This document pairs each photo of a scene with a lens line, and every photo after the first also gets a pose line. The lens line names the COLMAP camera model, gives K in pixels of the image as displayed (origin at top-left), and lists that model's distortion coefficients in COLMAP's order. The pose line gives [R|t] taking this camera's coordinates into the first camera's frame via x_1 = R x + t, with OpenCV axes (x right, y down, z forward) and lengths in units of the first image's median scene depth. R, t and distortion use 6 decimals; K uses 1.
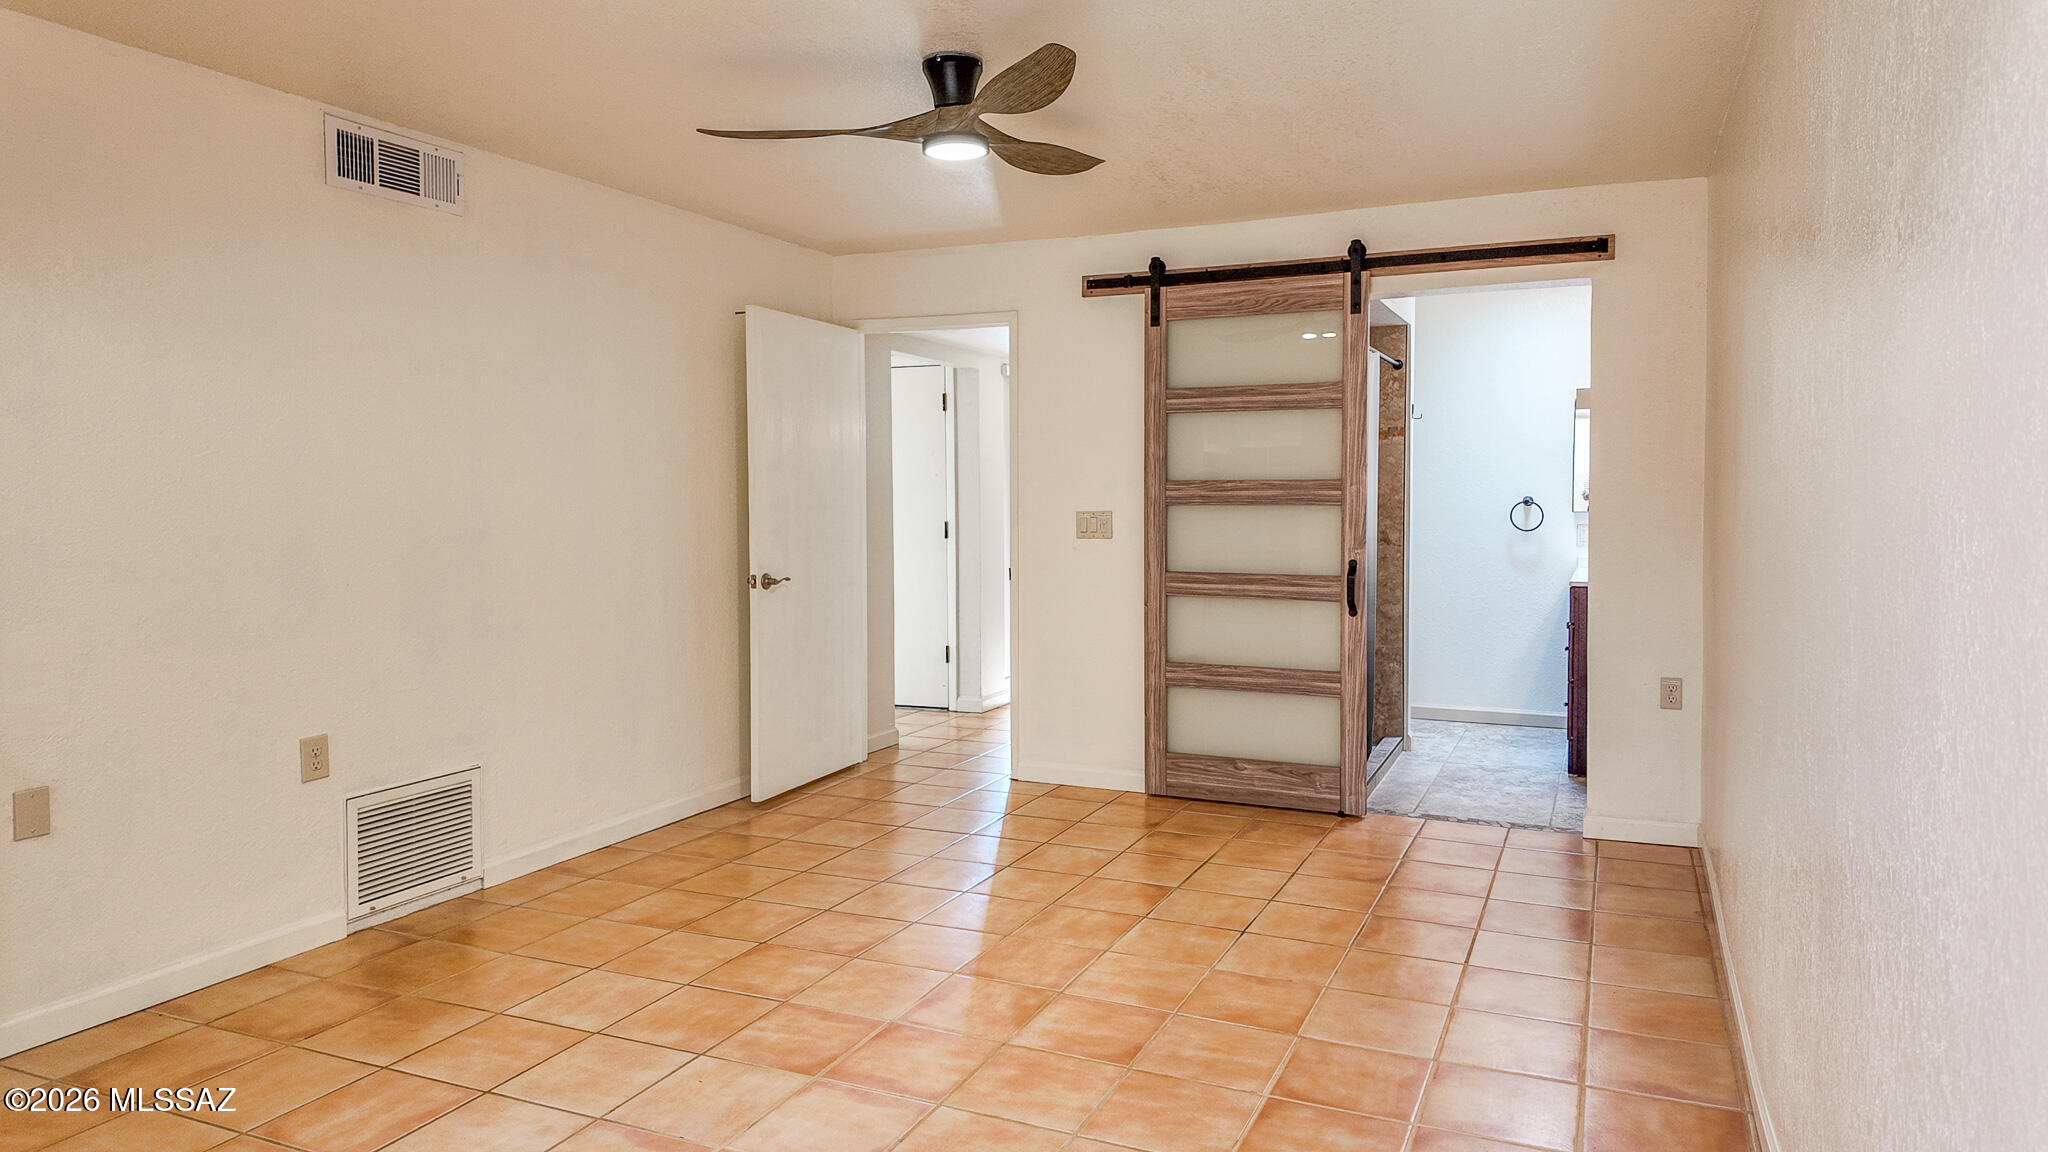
lens RADIAL K [[1287.8, 0, 1034.2], [0, 1287.8, 580.7], [0, 0, 1]] dist [0.021287, -0.011540]
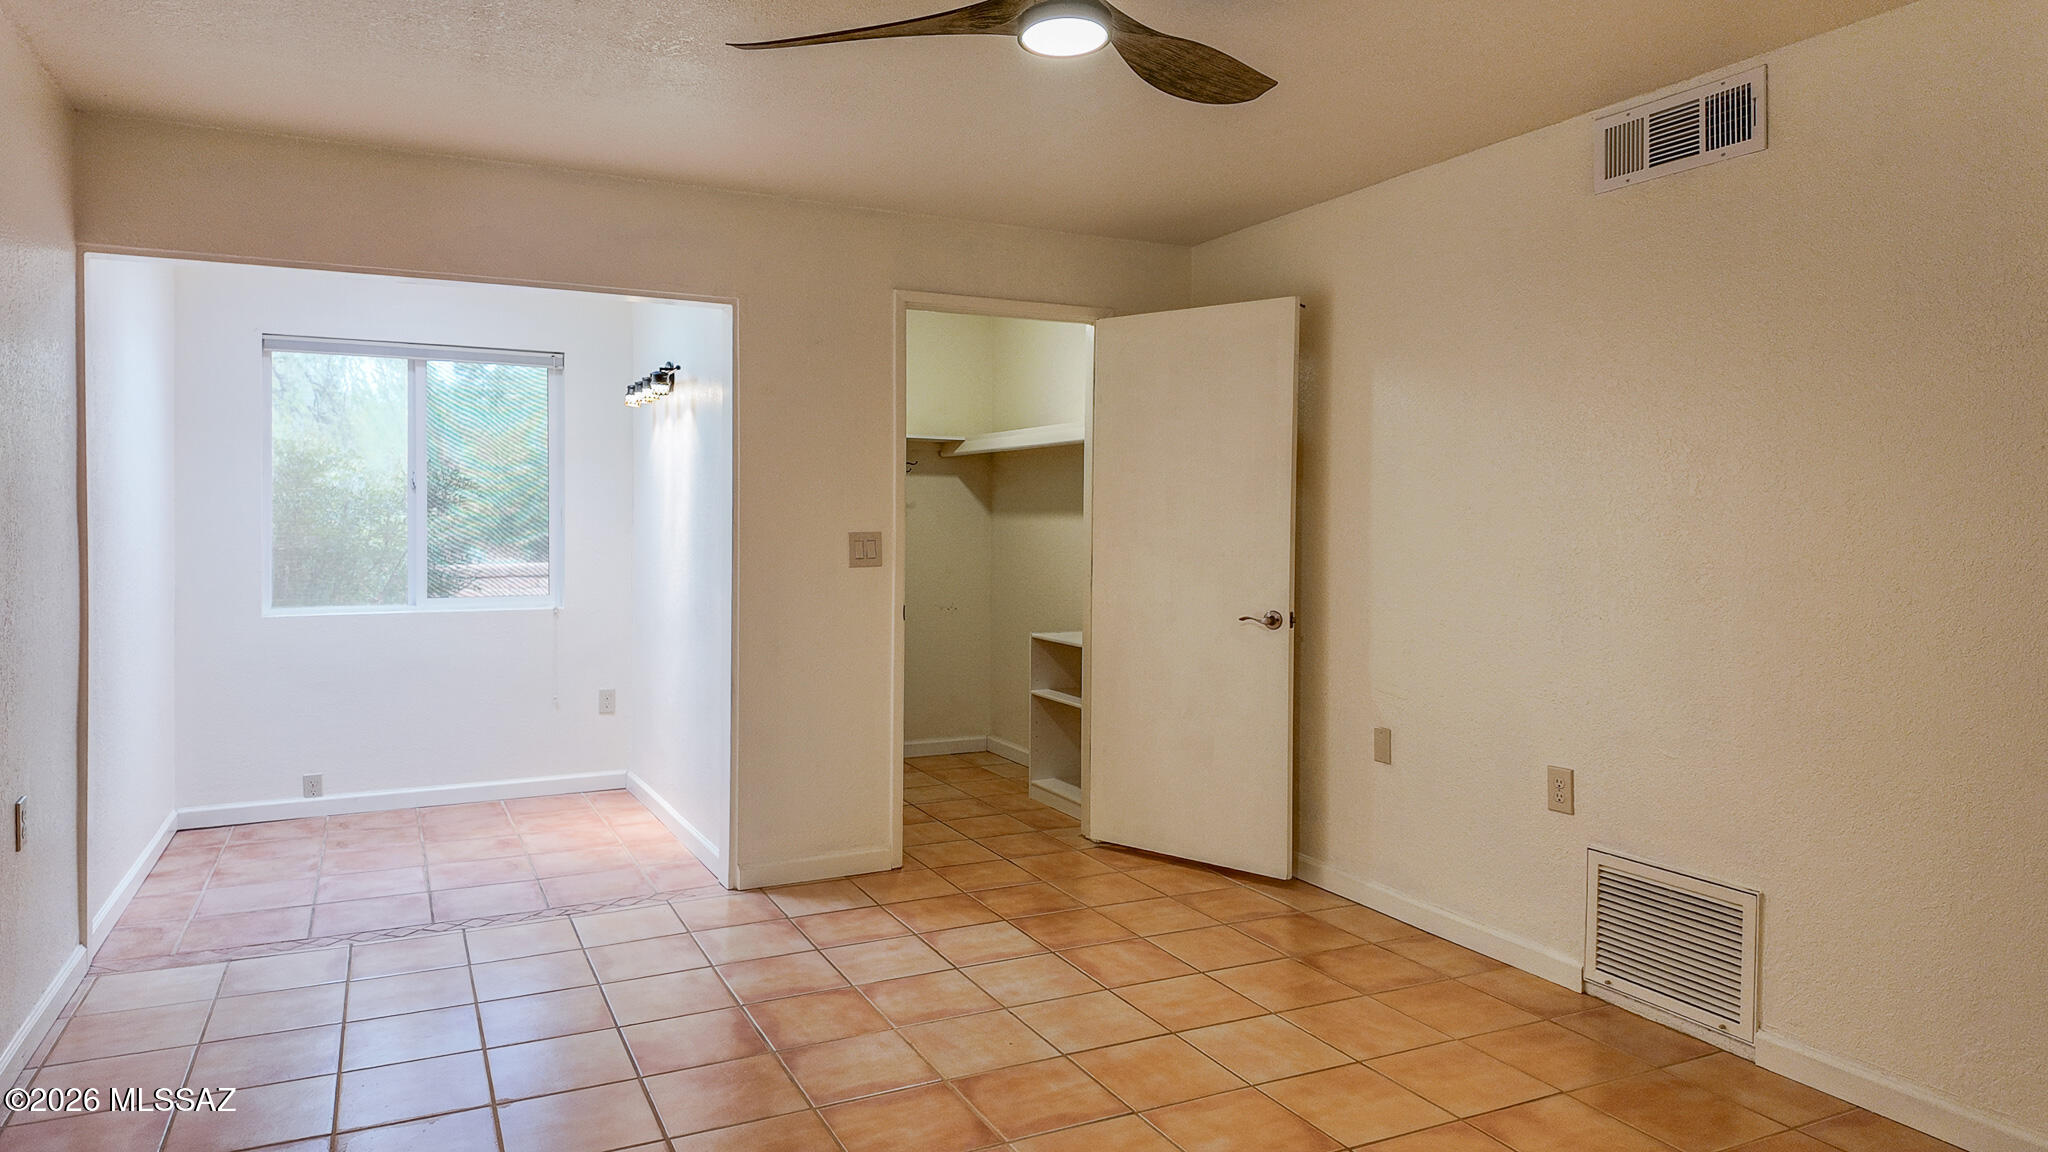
lens RADIAL K [[1287.8, 0, 1040.9], [0, 1287.8, 562.9], [0, 0, 1]] dist [0.021287, -0.011540]
pose [[-0.632774, 0.026985, -0.773867, 0.477912], [-0.056929, 0.995067, 0.081247, -0.097624], [0.772241, 0.095466, -0.628116, 1.391909]]
